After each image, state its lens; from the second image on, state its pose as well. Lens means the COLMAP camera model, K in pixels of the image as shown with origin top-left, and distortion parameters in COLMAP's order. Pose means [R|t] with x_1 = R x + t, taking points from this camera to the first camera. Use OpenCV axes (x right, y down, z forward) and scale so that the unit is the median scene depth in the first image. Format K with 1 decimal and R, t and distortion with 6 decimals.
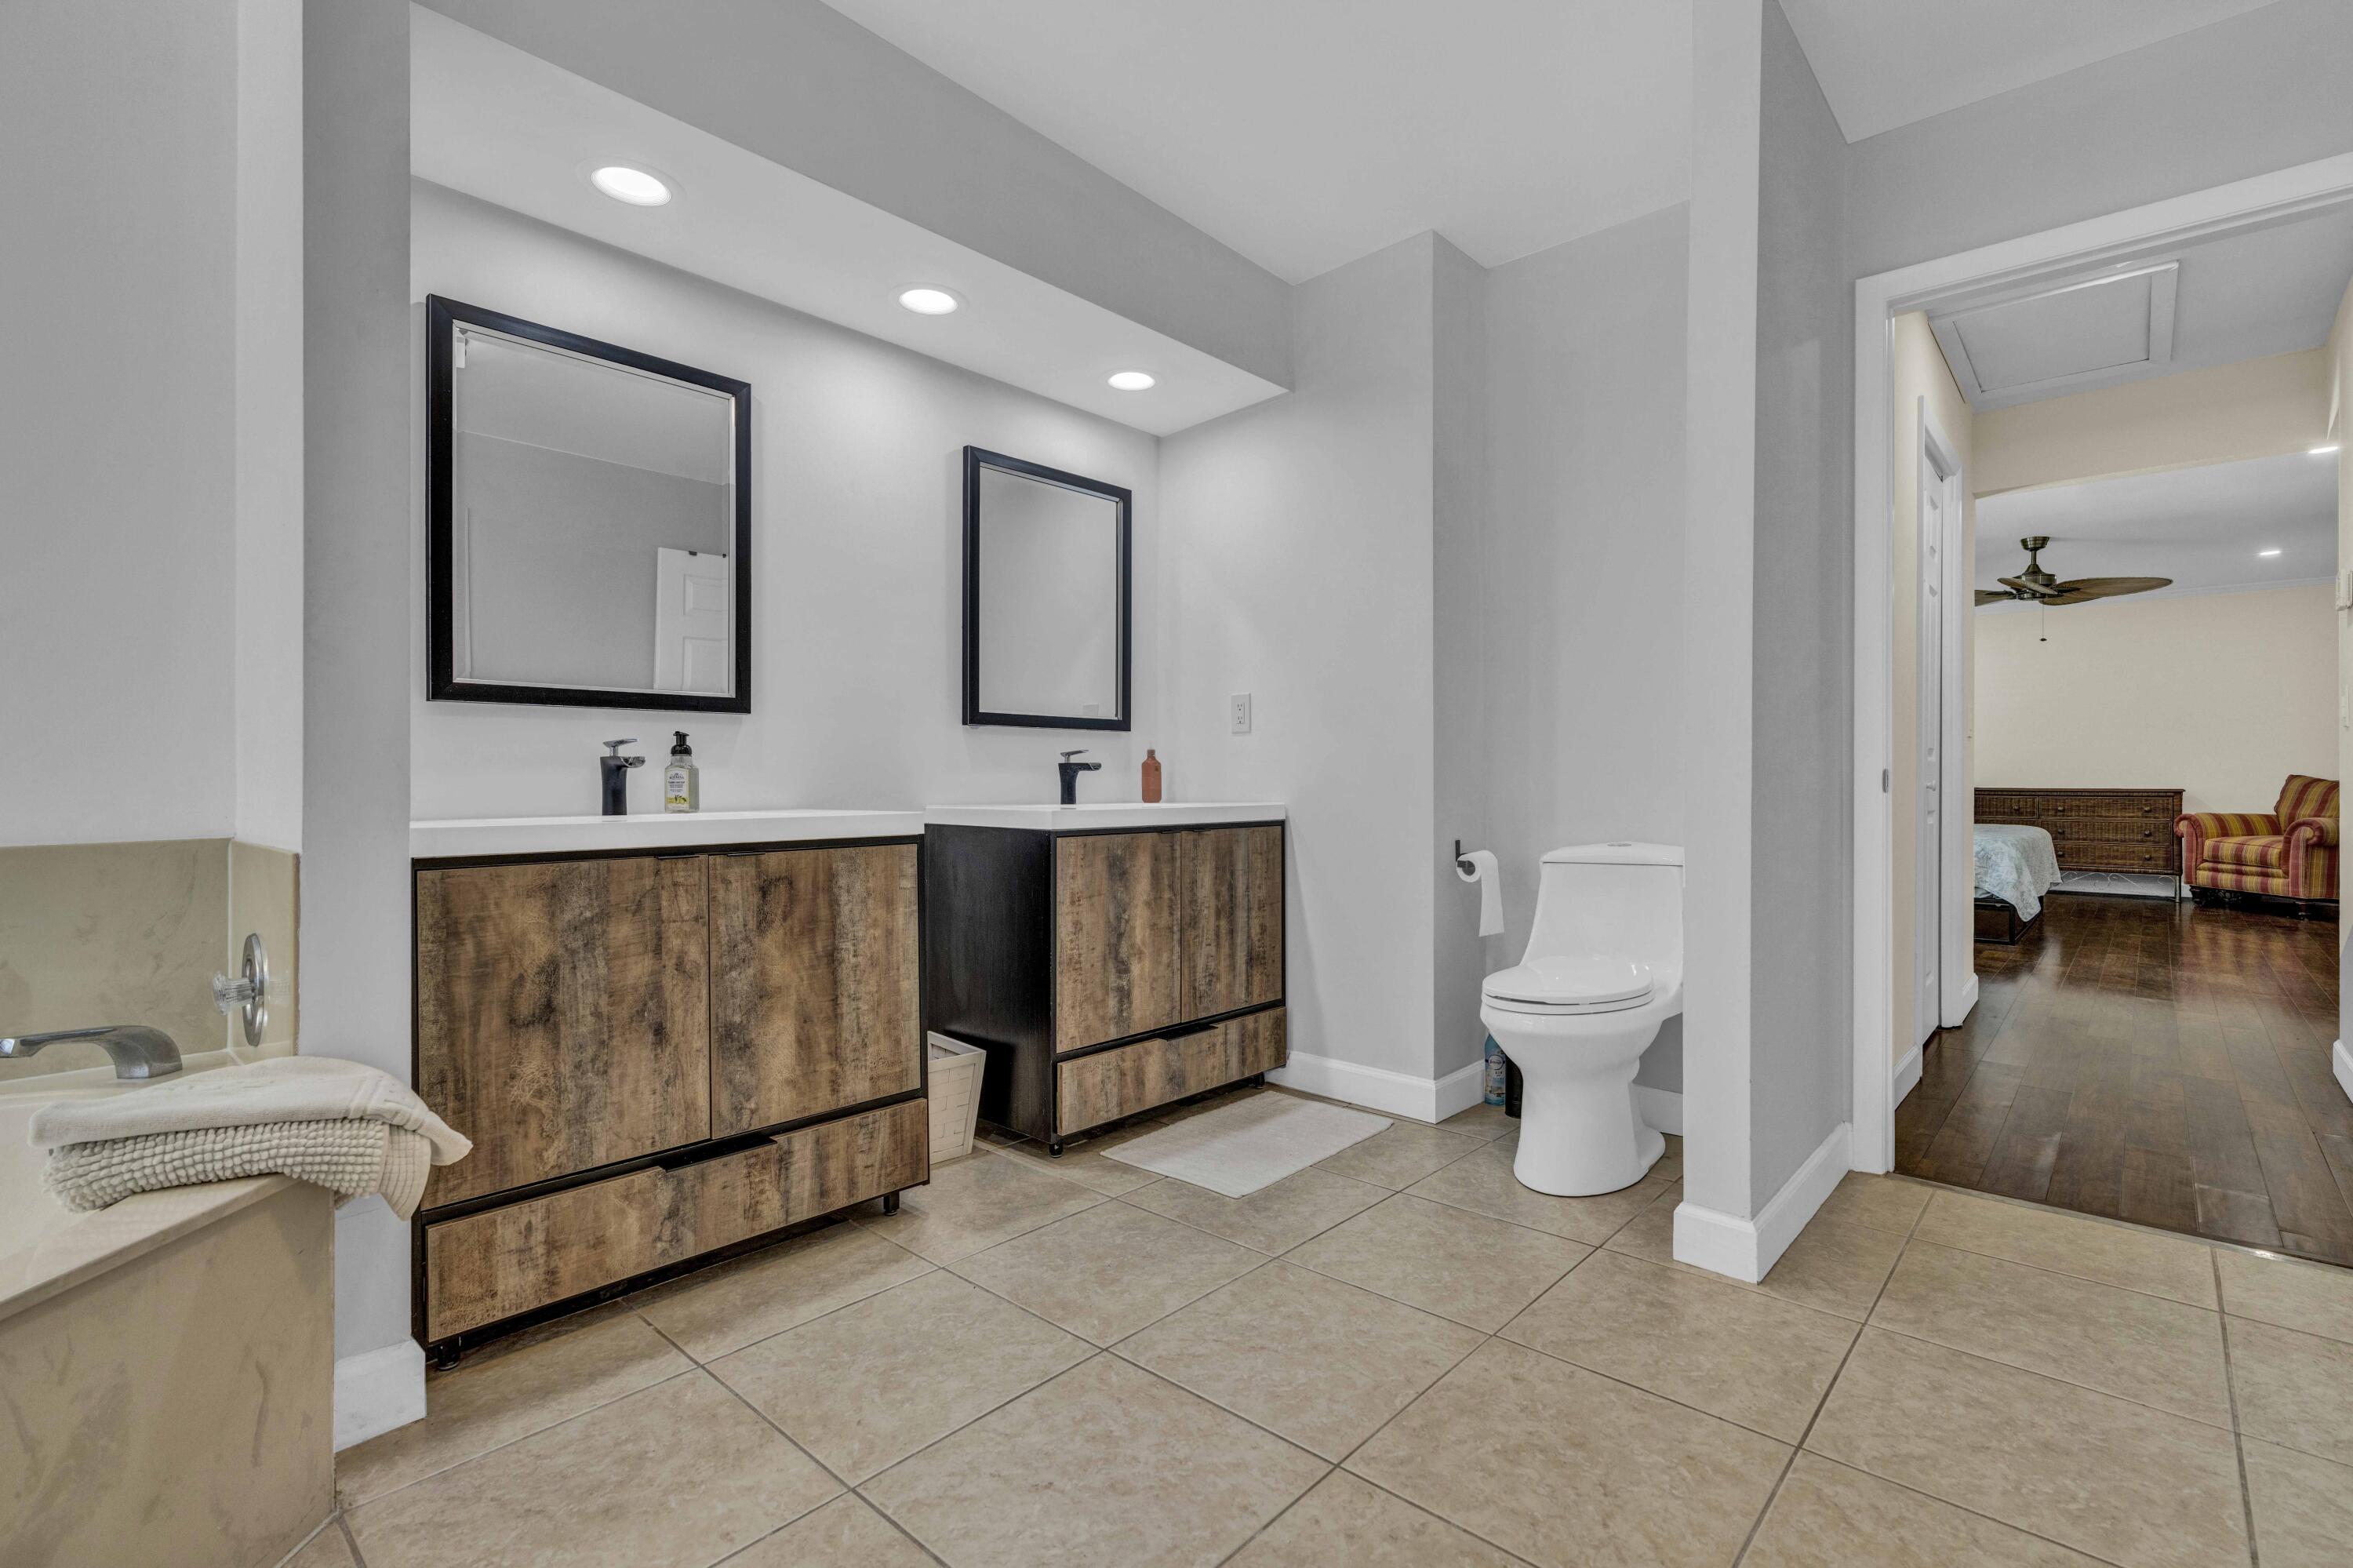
lens RADIAL K [[1064.0, 0, 1178.7], [0, 1064.0, 777.2], [0, 0, 1]] dist [-0.004776, 0.001689]
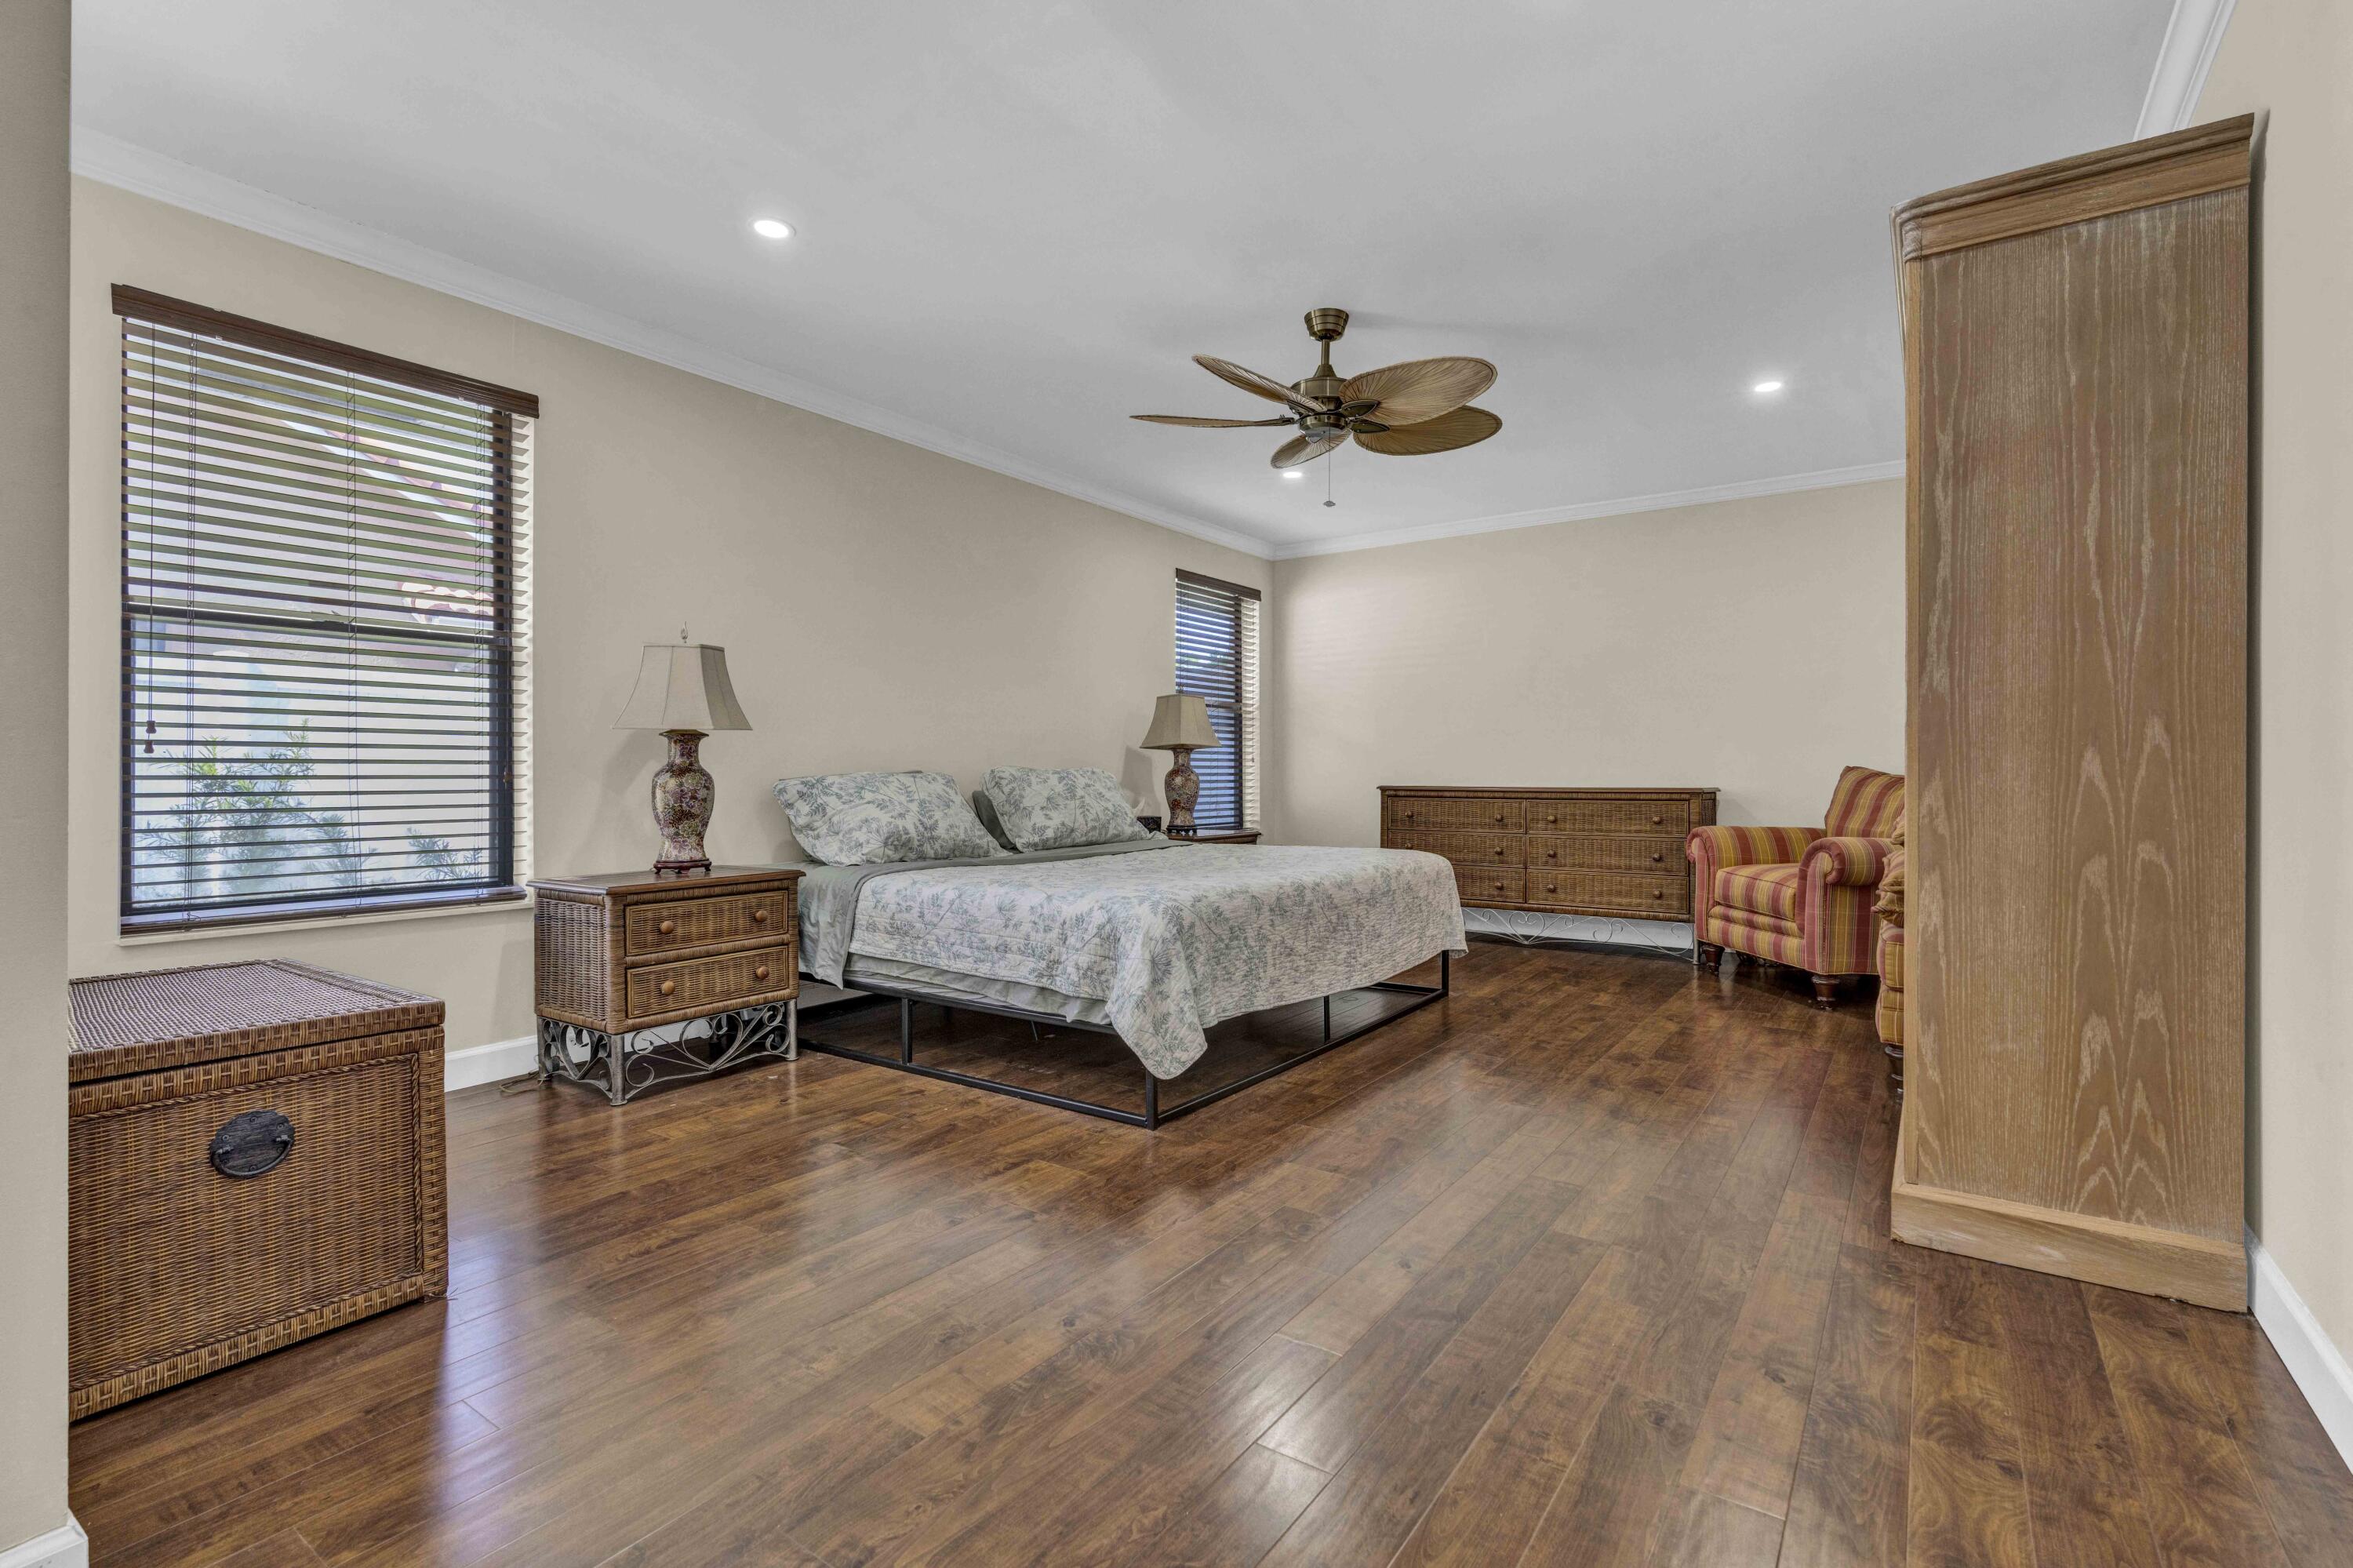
lens RADIAL K [[1064.0, 0, 1182.9], [0, 1064.0, 774.3], [0, 0, 1]] dist [-0.004776, 0.001689]
pose [[0.990589, -0.001305, 0.136862, 0.737597], [0.002019, 0.999985, -0.005084, 0.006233], [-0.136853, 0.005312, 0.990577, 0.542648]]
